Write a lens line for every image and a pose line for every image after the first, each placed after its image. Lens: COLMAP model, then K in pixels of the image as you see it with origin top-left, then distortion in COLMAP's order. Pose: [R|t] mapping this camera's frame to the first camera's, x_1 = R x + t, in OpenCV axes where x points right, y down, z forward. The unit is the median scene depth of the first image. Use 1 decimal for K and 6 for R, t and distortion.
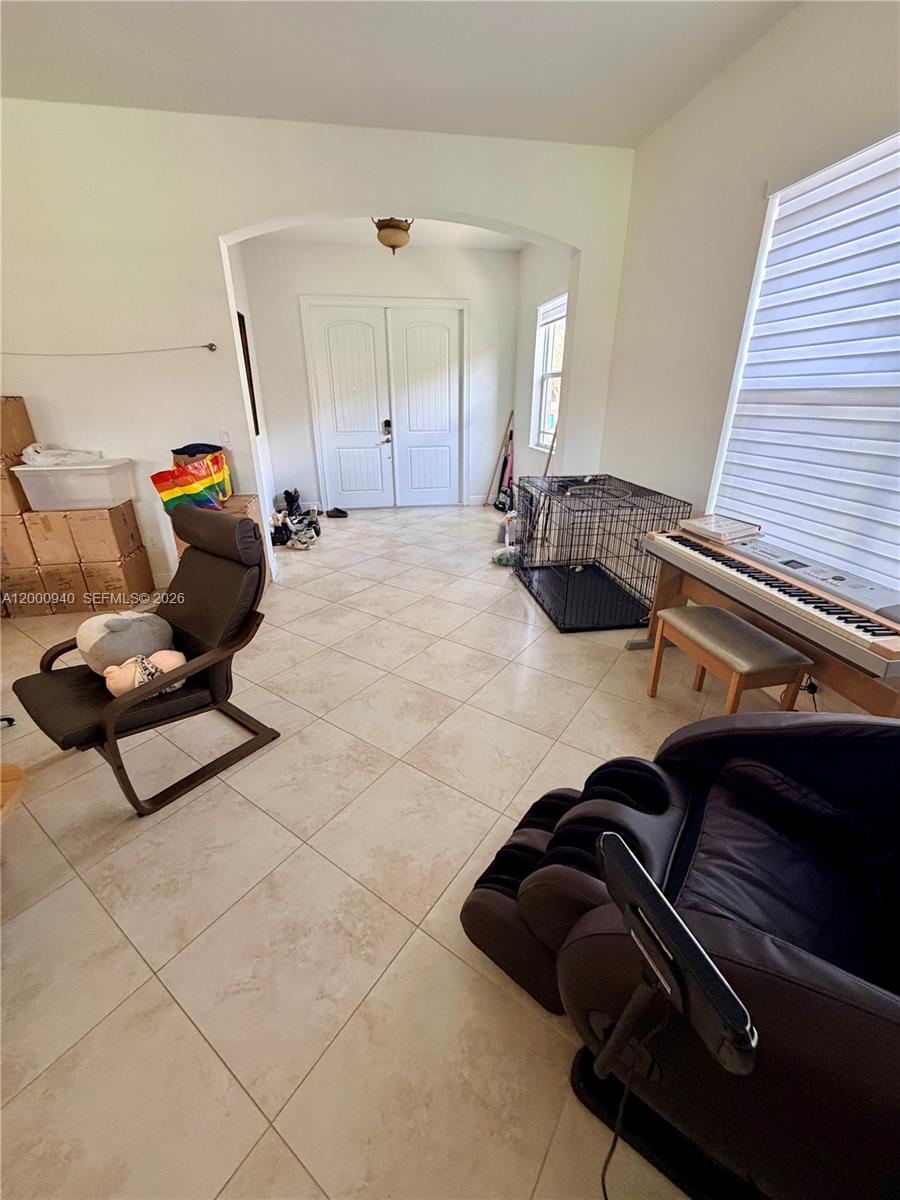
lens RADIAL K [[482.2, 0, 450.0], [0, 482.2, 600.0], [0, 0, 1]] dist [-0.002847, -0.000383]
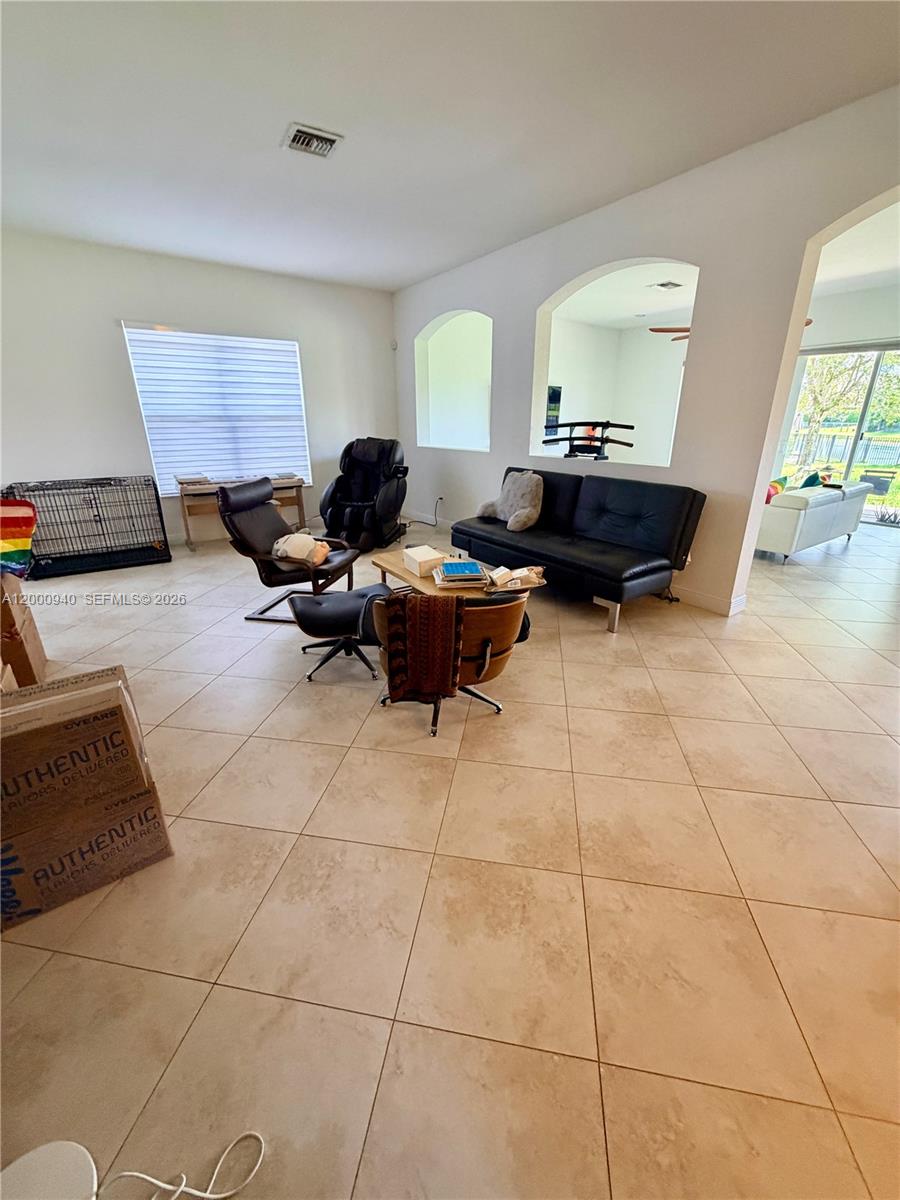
lens RADIAL K [[482.2, 0, 450.0], [0, 482.2, 600.0], [0, 0, 1]] dist [-0.002847, -0.000383]
pose [[-0.429263, -0.315441, 0.846304, -2.065410], [0.352934, 0.803938, 0.478666, -0.349233], [-0.831367, 0.504163, -0.233771, 0.846705]]
